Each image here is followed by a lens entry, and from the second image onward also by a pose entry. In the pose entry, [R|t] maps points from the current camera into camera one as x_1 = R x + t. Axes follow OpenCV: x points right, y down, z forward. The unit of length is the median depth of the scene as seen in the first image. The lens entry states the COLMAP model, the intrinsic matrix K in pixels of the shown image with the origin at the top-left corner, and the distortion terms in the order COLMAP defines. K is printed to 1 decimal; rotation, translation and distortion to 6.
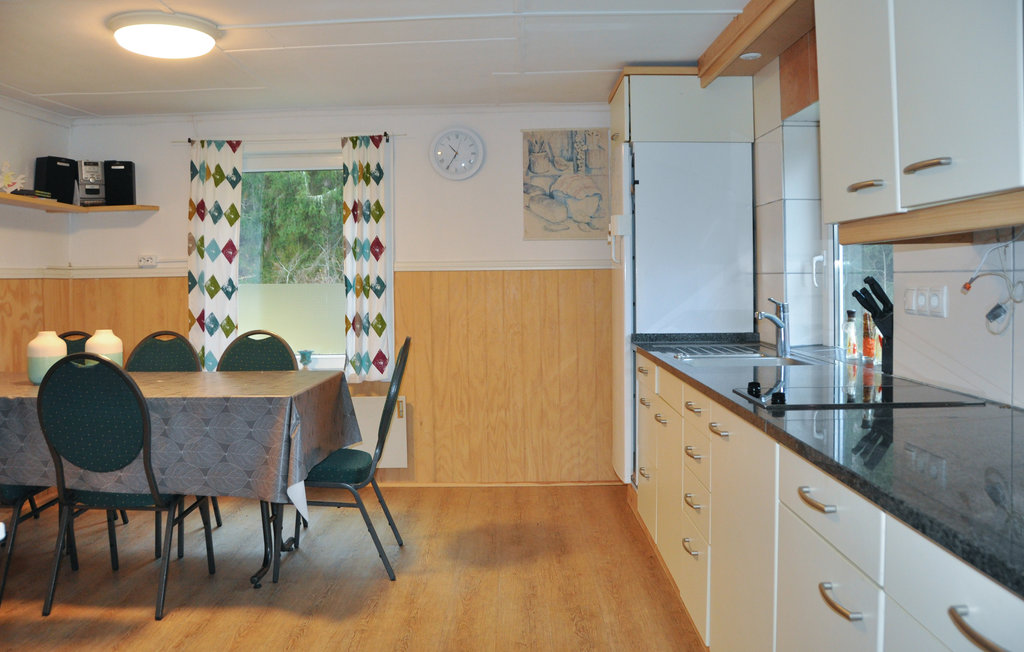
lens RADIAL K [[902.3, 0, 506.1], [0, 902.3, 317.2], [0, 0, 1]] dist [-0.099085, 0.060759]
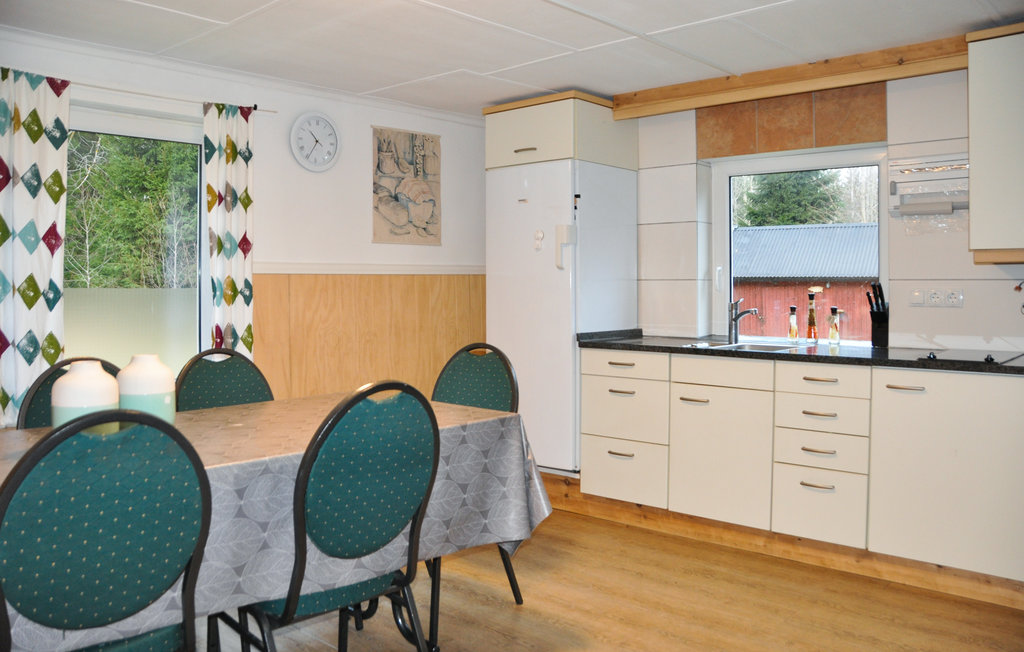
lens RADIAL K [[902.3, 0, 456.6], [0, 902.3, 314.7], [0, 0, 1]] dist [-0.099085, 0.060759]
pose [[0.618323, -0.018082, 0.785716, -0.669970], [0.033880, 0.999419, -0.003662, -0.003777], [-0.785193, 0.028885, 0.618577, 0.352510]]
